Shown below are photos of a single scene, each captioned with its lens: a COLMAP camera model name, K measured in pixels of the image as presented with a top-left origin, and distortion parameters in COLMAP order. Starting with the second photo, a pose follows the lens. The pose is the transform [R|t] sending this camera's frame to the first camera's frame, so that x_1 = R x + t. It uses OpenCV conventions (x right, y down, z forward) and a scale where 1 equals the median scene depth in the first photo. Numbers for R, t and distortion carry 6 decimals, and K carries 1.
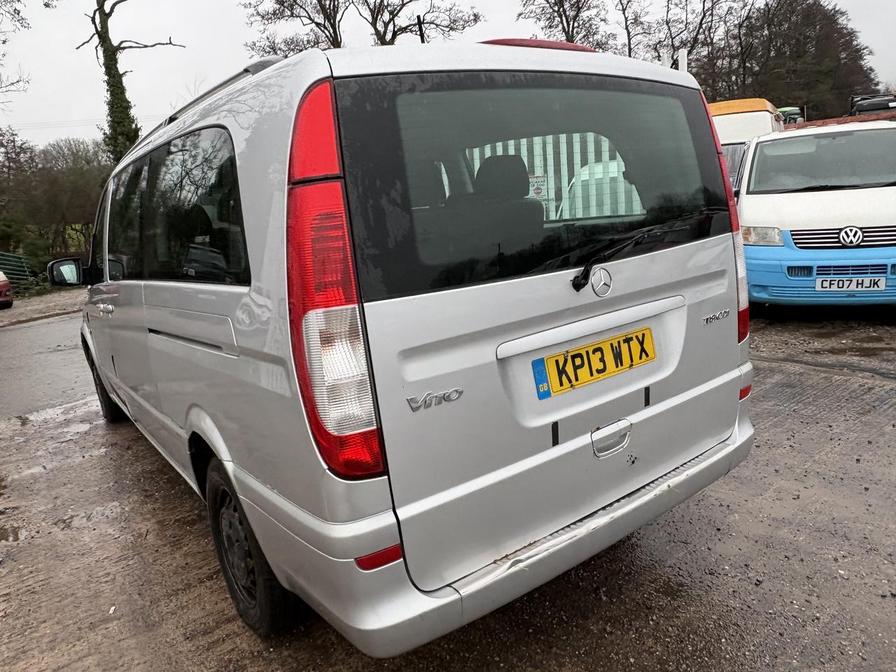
lens RADIAL K [[632.6, 0, 450.7], [0, 632.6, 330.6], [0, 0, 1]] dist [0.001711, -0.002098]
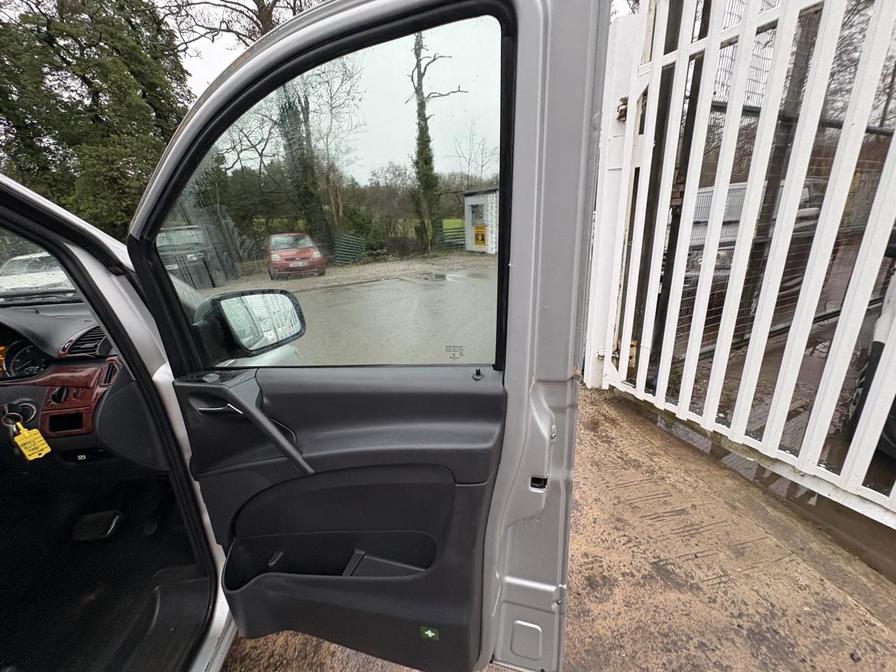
lens RADIAL K [[353.9, 0, 448.0], [0, 353.9, 336.0], [0, 0, 1]] dist [-0.000394, 0.000117]
pose [[0.871481, 0.187194, -0.453299, -0.029383], [-0.121345, 0.977853, 0.170524, -0.503416], [0.475181, -0.093603, 0.874895, 2.466359]]
